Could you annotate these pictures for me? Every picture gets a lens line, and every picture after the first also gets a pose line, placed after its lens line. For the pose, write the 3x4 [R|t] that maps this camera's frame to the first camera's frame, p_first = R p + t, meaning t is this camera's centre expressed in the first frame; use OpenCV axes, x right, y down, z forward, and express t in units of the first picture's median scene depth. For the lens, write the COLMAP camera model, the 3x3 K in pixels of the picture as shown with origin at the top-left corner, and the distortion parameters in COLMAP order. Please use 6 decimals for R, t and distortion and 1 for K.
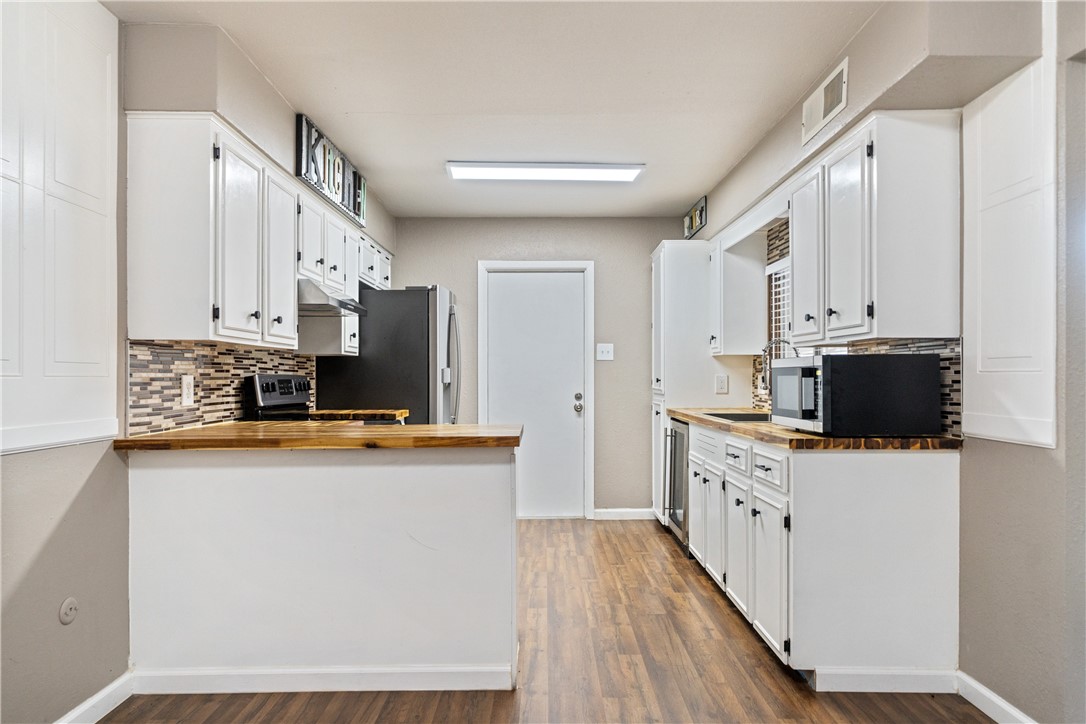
lens RADIAL K [[691.3, 0, 538.1], [0, 691.3, 370.1], [0, 0, 1]] dist [0.006937, -0.000973]
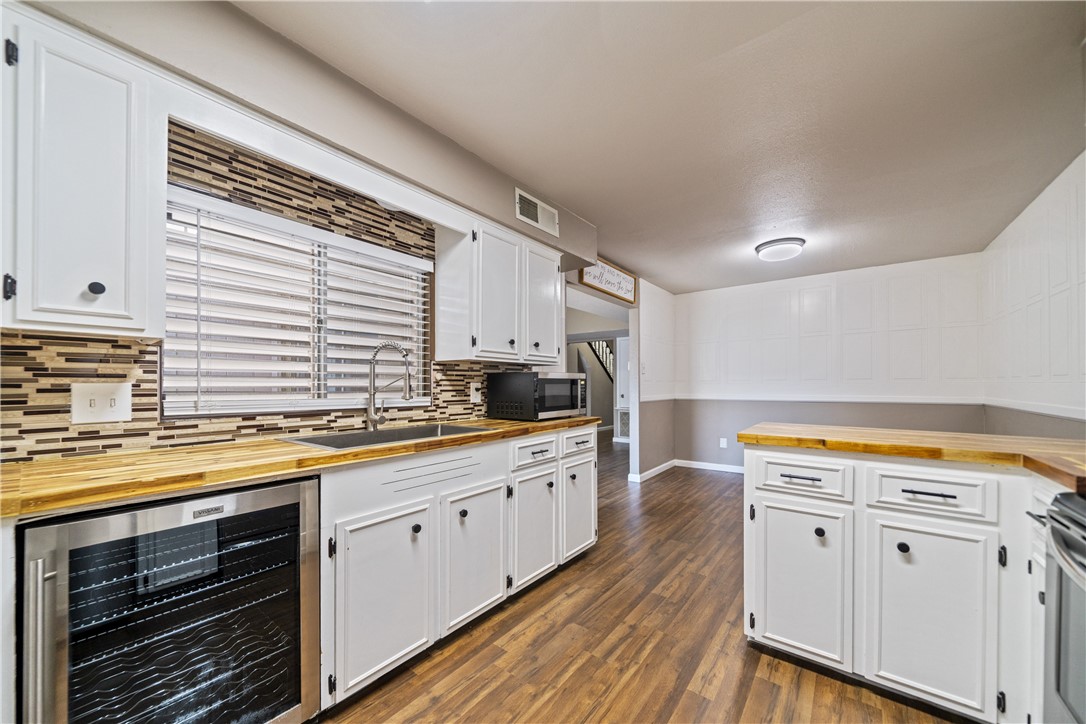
lens RADIAL K [[401.8, 0, 541.3], [0, 401.8, 385.3], [0, 0, 1]] dist [-0.005858, -0.000554]
pose [[-0.794455, 0.000762, 0.607323, -0.132329], [-0.002991, 0.999982, -0.005168, 0.013431], [-0.607316, -0.005922, -0.794438, 1.500558]]
